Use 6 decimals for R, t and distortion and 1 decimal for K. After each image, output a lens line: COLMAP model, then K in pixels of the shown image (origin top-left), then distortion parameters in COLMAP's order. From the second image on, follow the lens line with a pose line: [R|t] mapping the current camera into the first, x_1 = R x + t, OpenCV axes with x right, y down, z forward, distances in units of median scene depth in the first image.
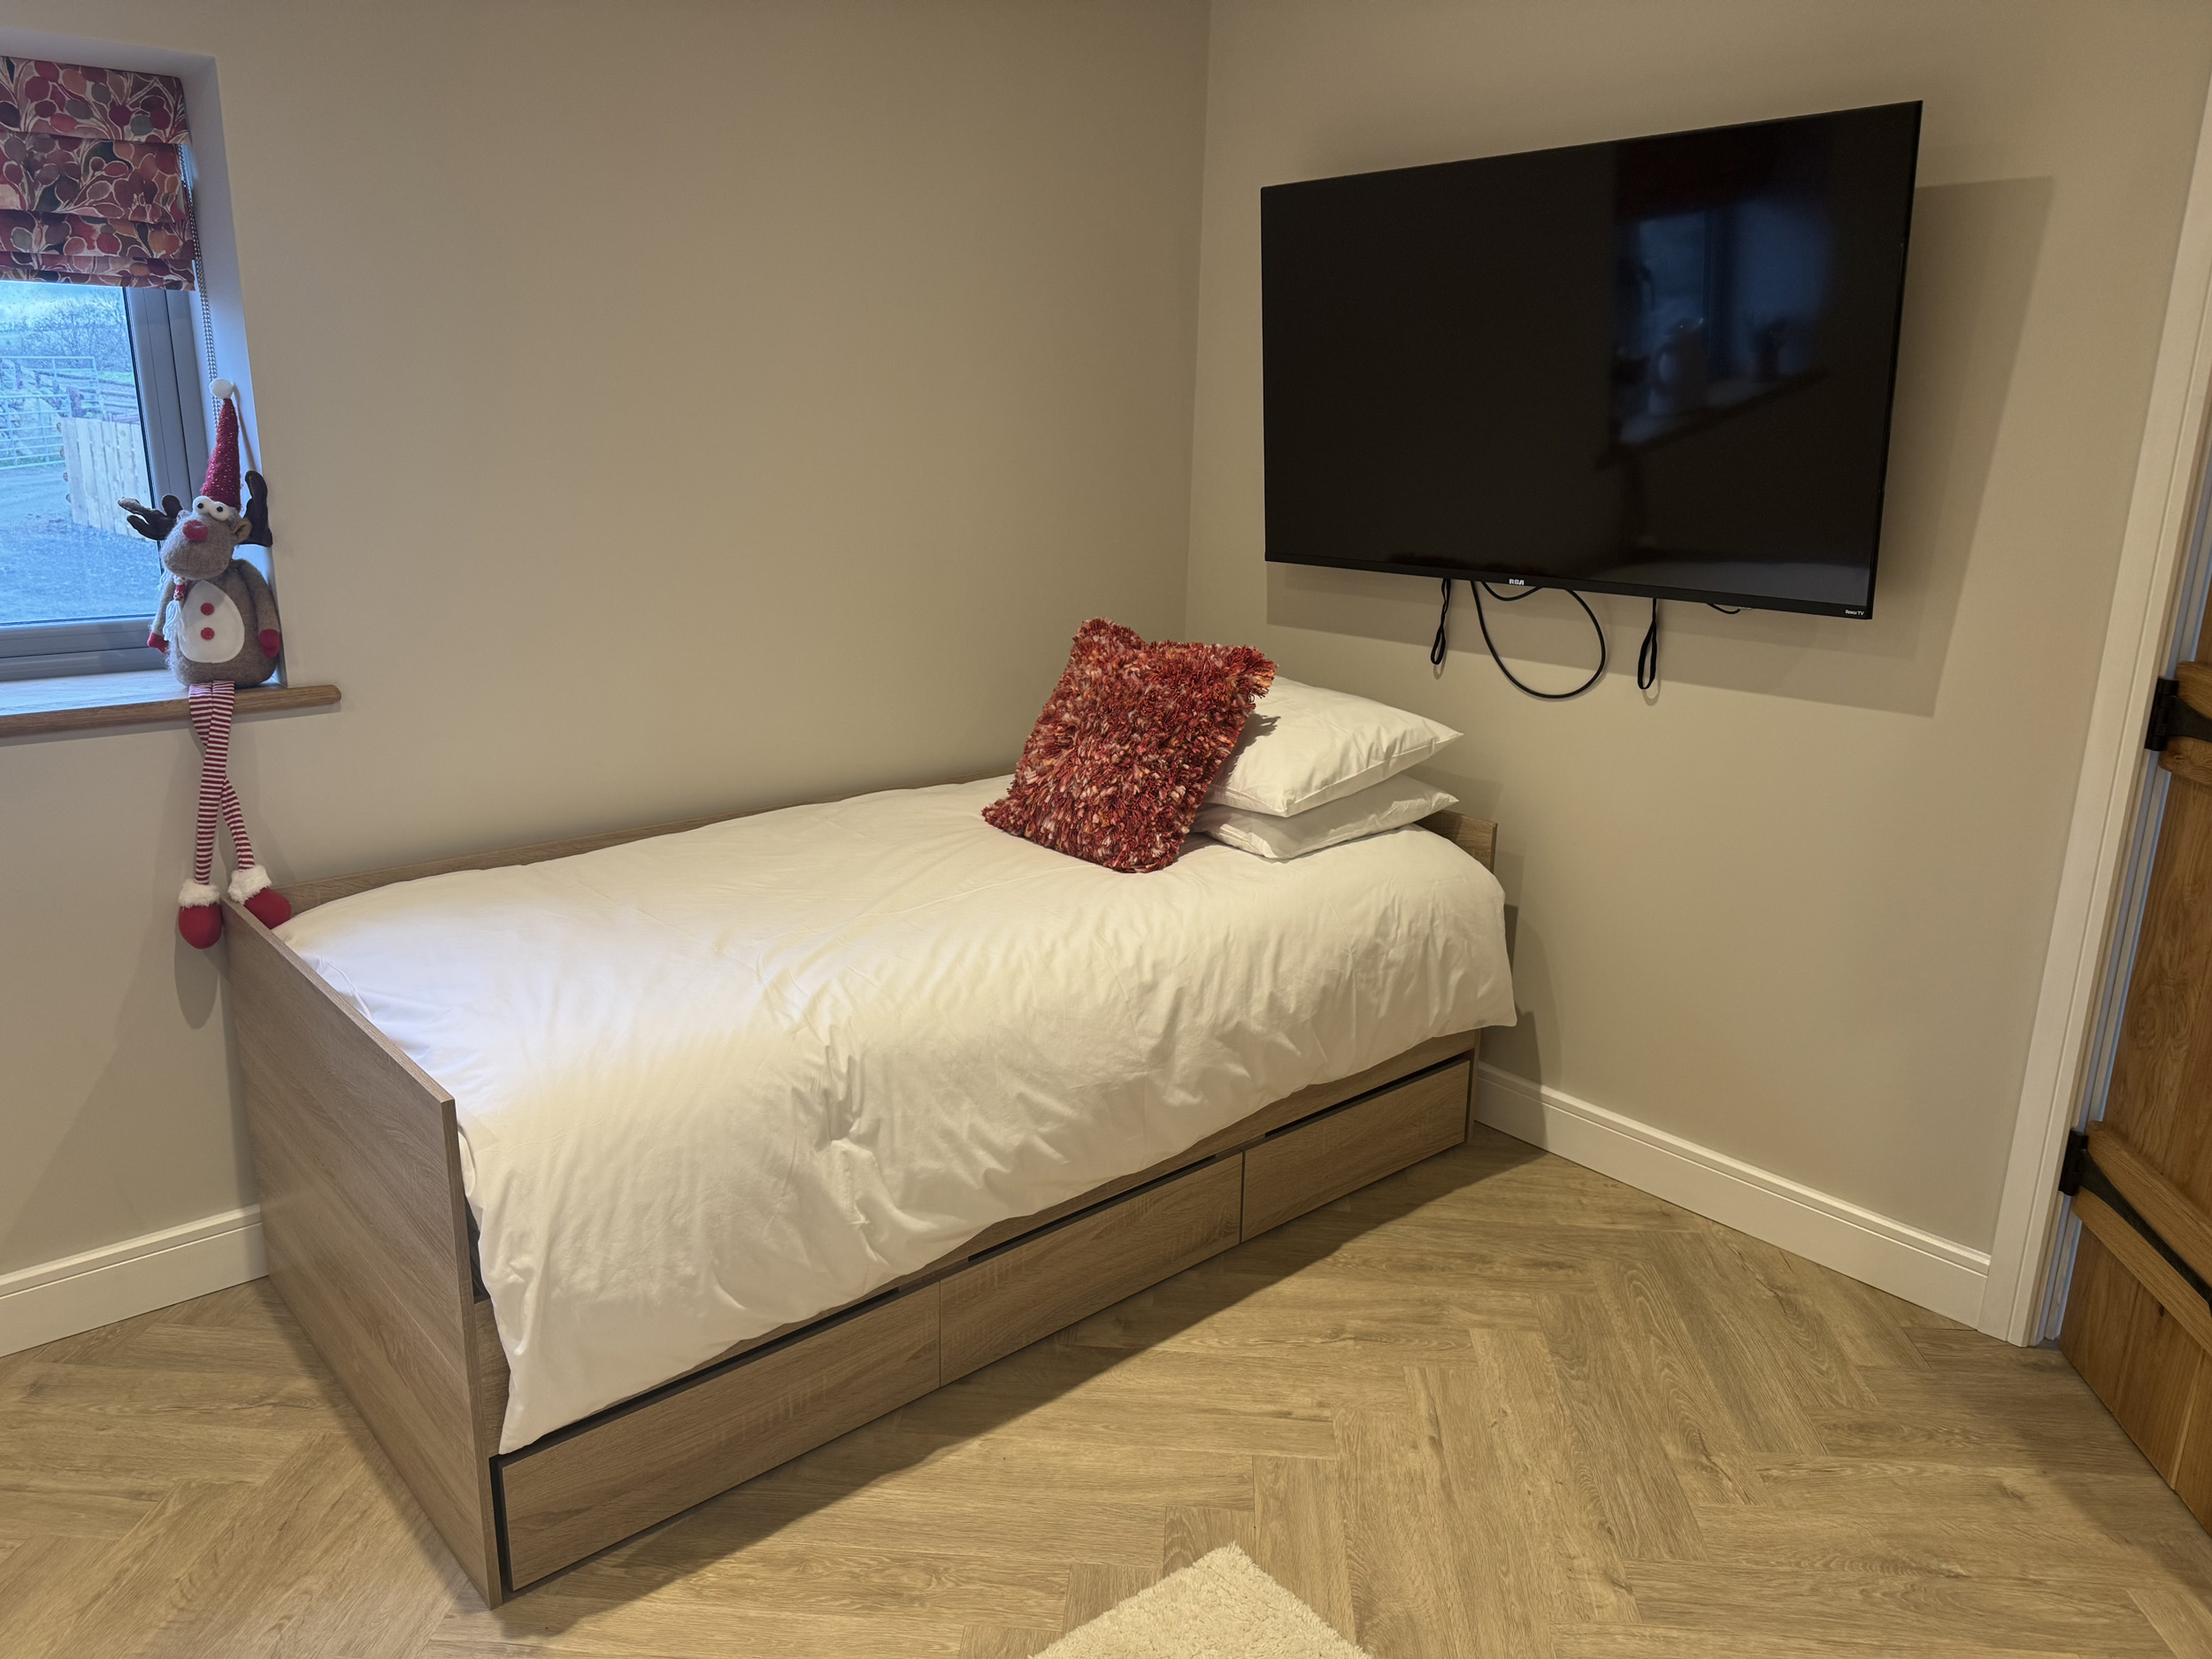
lens RADIAL K [[1555.8, 0, 1103.8], [0, 1555.8, 818.1], [0, 0, 1]] dist [0.040346, -0.033843]
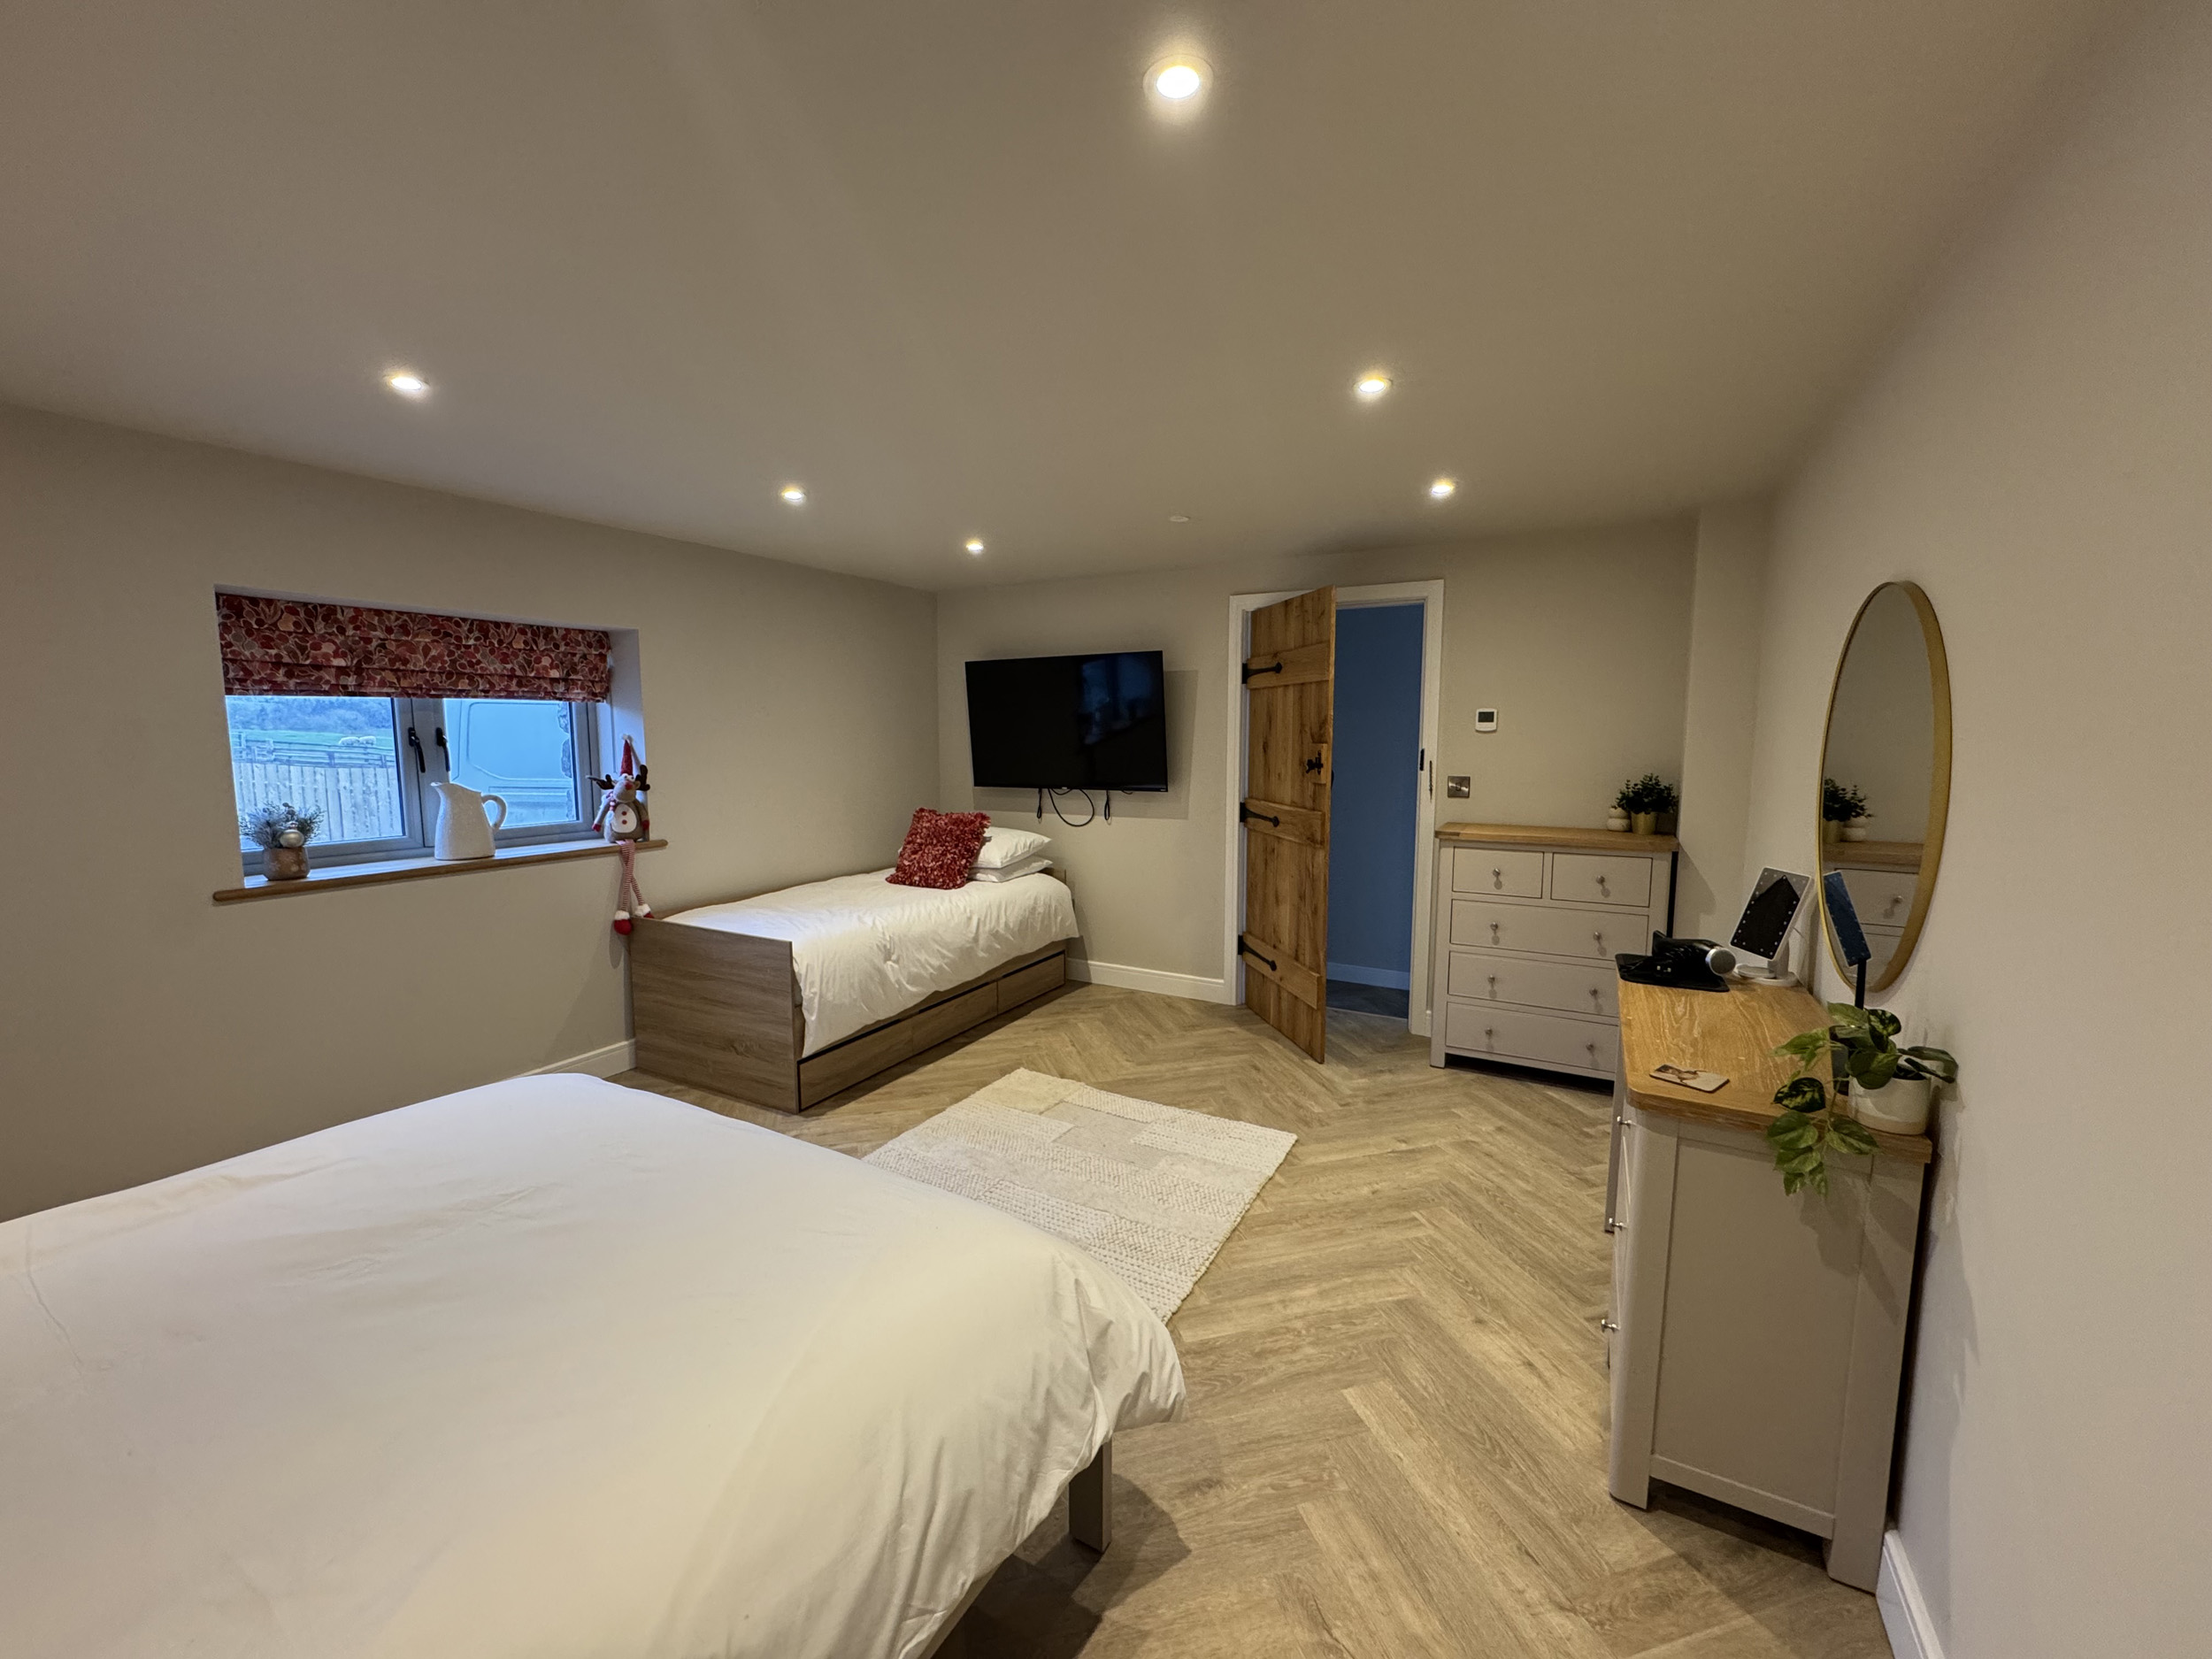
lens RADIAL K [[892.5, 0, 1096.5], [0, 892.5, 827.2], [0, 0, 1]] dist [-0.004277, 0.000644]
pose [[0.940992, -0.055921, 0.333778, -0.306134], [0.105031, 0.985810, -0.130944, 0.185110], [-0.321719, 0.158274, 0.933513, -0.739303]]
